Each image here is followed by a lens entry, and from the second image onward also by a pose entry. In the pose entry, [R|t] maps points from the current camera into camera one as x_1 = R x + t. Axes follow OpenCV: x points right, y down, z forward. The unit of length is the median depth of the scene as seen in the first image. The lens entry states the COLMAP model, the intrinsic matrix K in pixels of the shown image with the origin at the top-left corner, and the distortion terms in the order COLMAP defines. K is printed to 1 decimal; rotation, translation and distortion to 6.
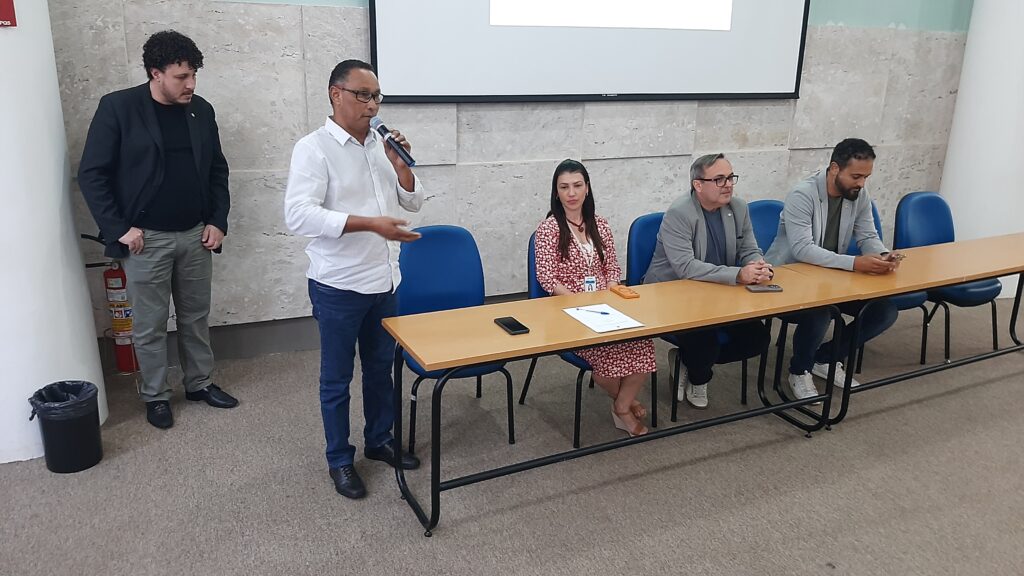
lens RADIAL K [[791.2, 0, 505.7], [0, 791.2, 289.0], [0, 0, 1]] dist [0.096550, -0.180259]
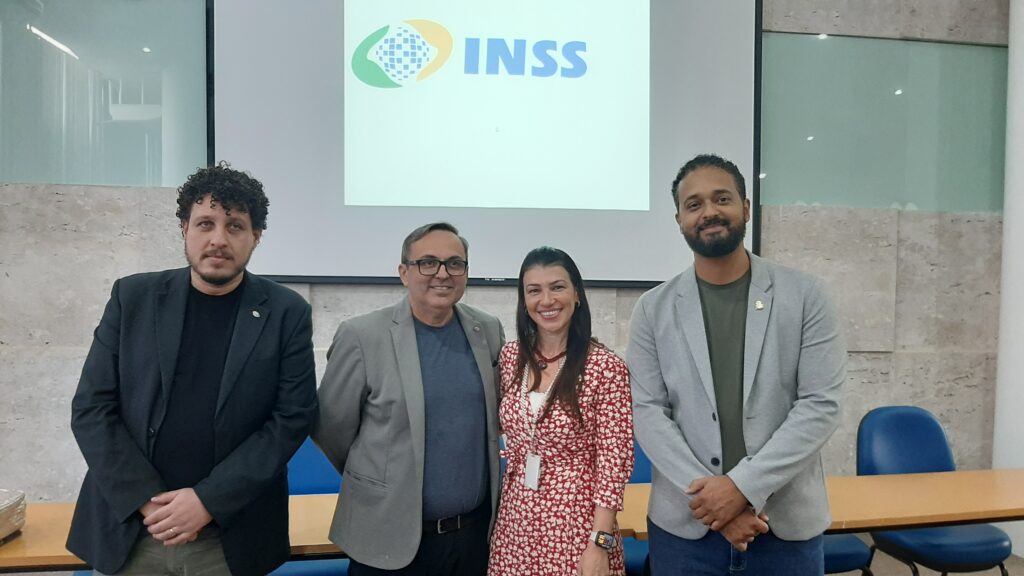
lens RADIAL K [[791.2, 0, 505.7], [0, 791.2, 289.0], [0, 0, 1]] dist [0.096550, -0.180259]
pose [[0.959809, 0.001413, -0.280651, 0.423502], [-0.078681, 0.961240, -0.264247, -0.001538], [0.269400, 0.275708, 0.922718, 0.210787]]
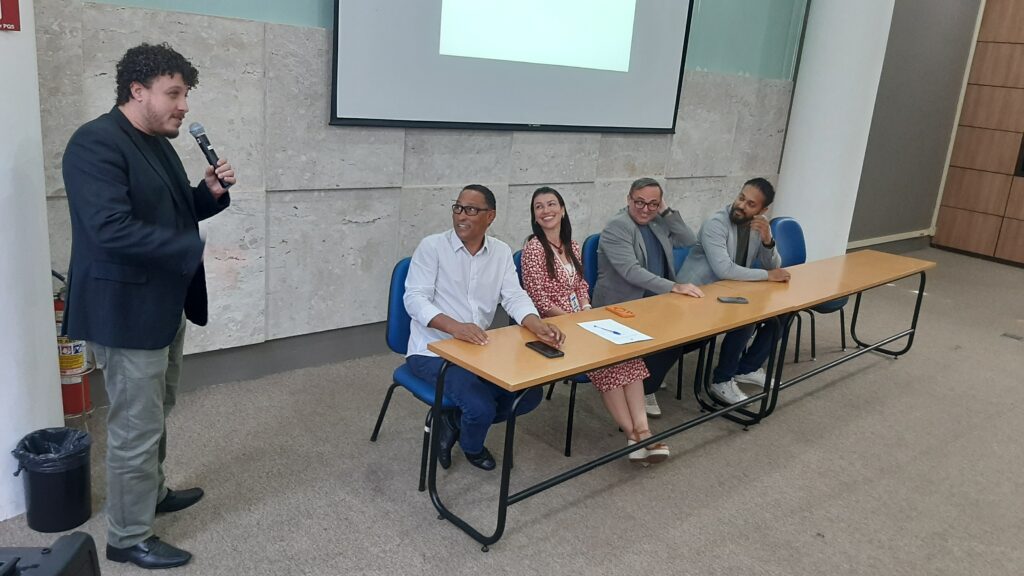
lens RADIAL K [[791.2, 0, 505.7], [0, 791.2, 289.0], [0, 0, 1]] dist [0.096550, -0.180259]
pose [[0.955430, -0.021311, 0.294448, -0.245268], [0.027428, 0.999485, -0.016662, -0.007483], [-0.293941, 0.023996, 0.955522, -0.001711]]
